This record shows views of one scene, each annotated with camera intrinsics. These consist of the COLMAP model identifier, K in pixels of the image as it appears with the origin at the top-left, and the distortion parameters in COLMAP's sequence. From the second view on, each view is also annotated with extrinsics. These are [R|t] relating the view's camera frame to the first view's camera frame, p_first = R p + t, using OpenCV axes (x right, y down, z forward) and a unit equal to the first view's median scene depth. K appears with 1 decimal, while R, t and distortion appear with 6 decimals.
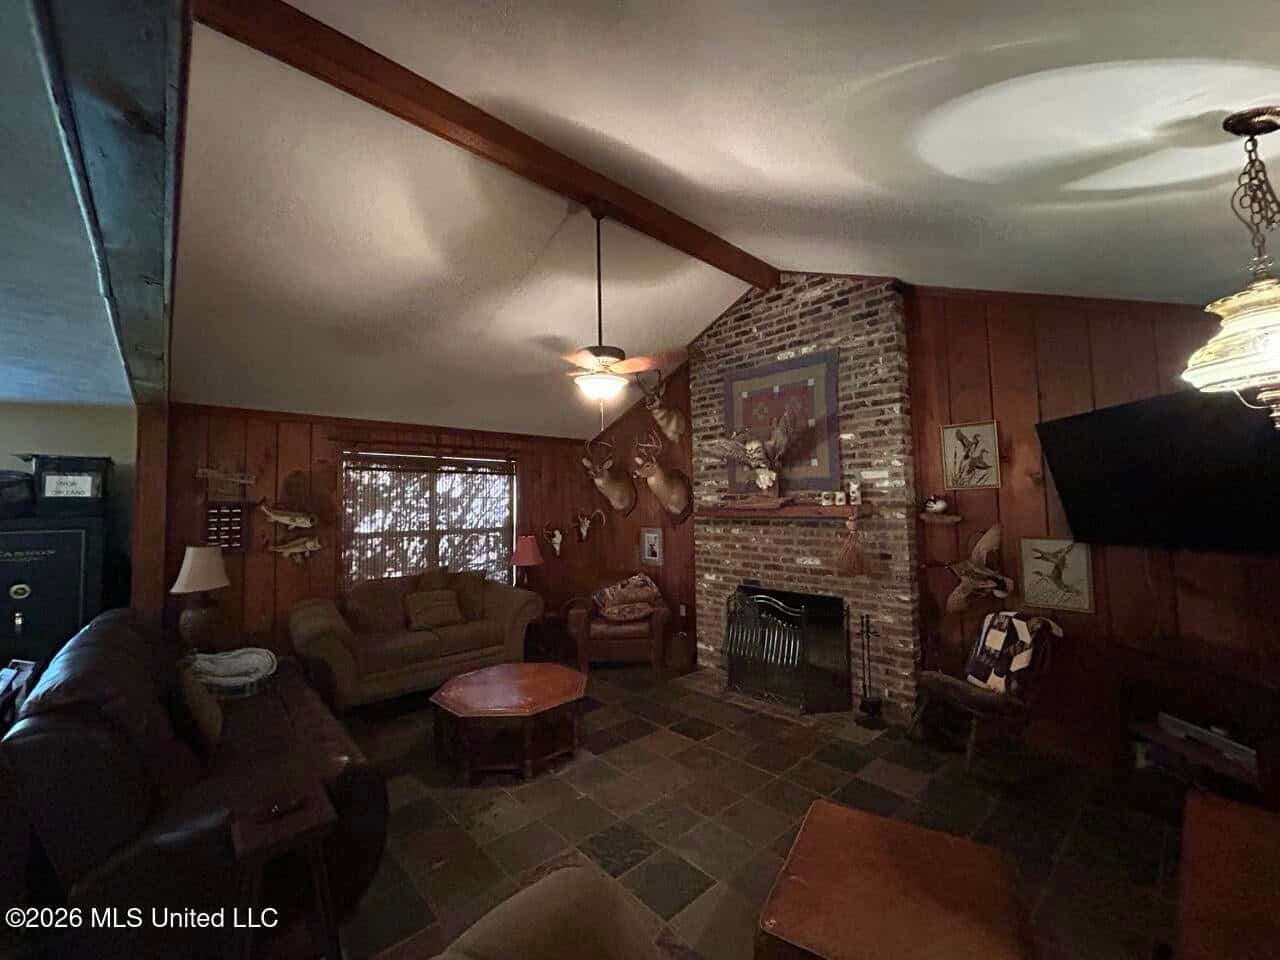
lens RADIAL K [[516.9, 0, 632.7], [0, 516.9, 479.8], [0, 0, 1]] dist [-0.000256, -0.000380]
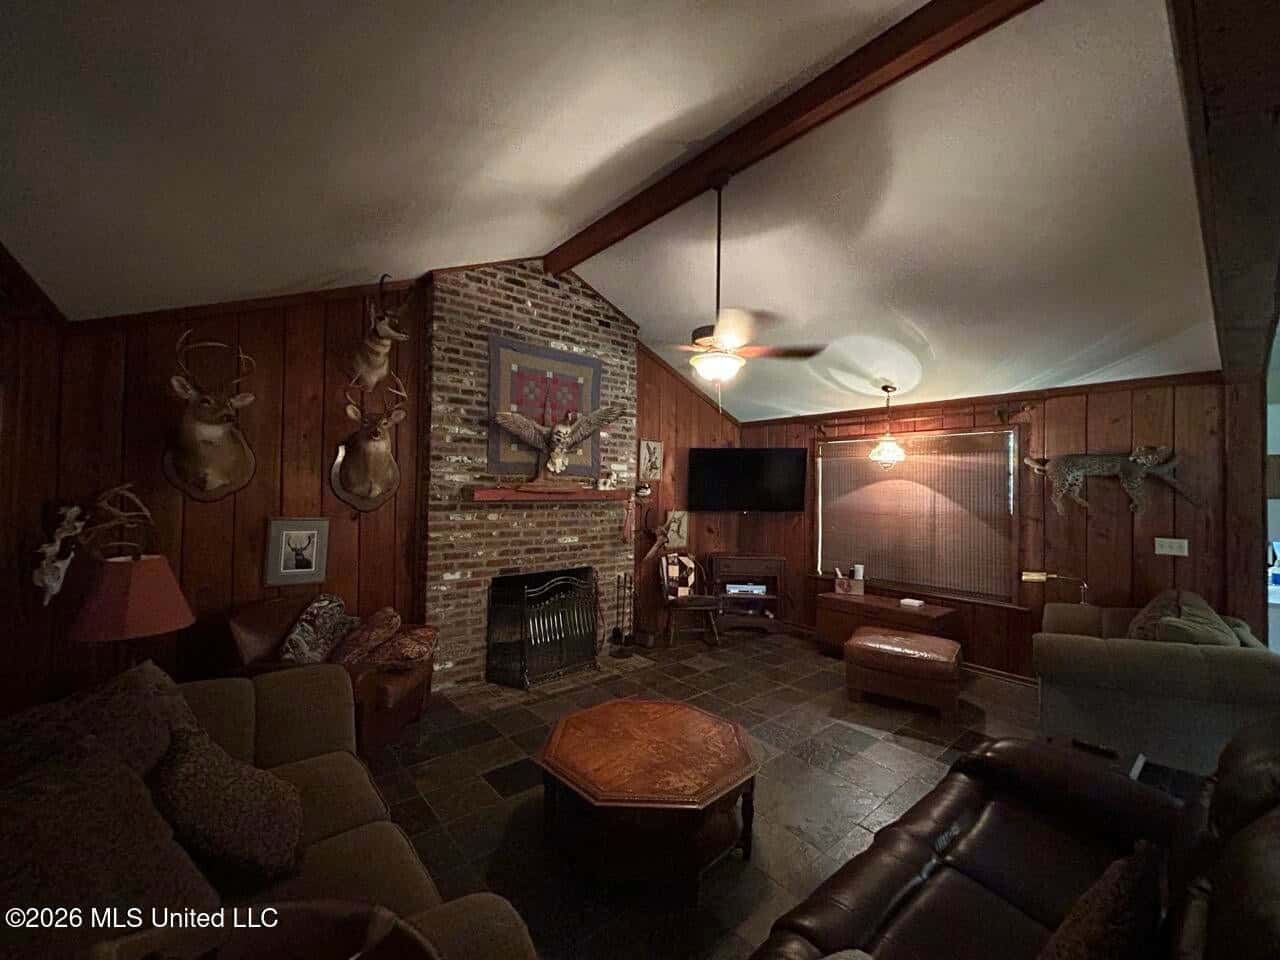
lens RADIAL K [[516.9, 0, 632.3], [0, 516.9, 481.4], [0, 0, 1]] dist [-0.000256, -0.000380]
pose [[0.029625, 0.029853, 0.999115, -0.746887], [-0.065112, 0.997489, -0.027874, 0.053321], [-0.997438, -0.064229, 0.031495, 0.816091]]
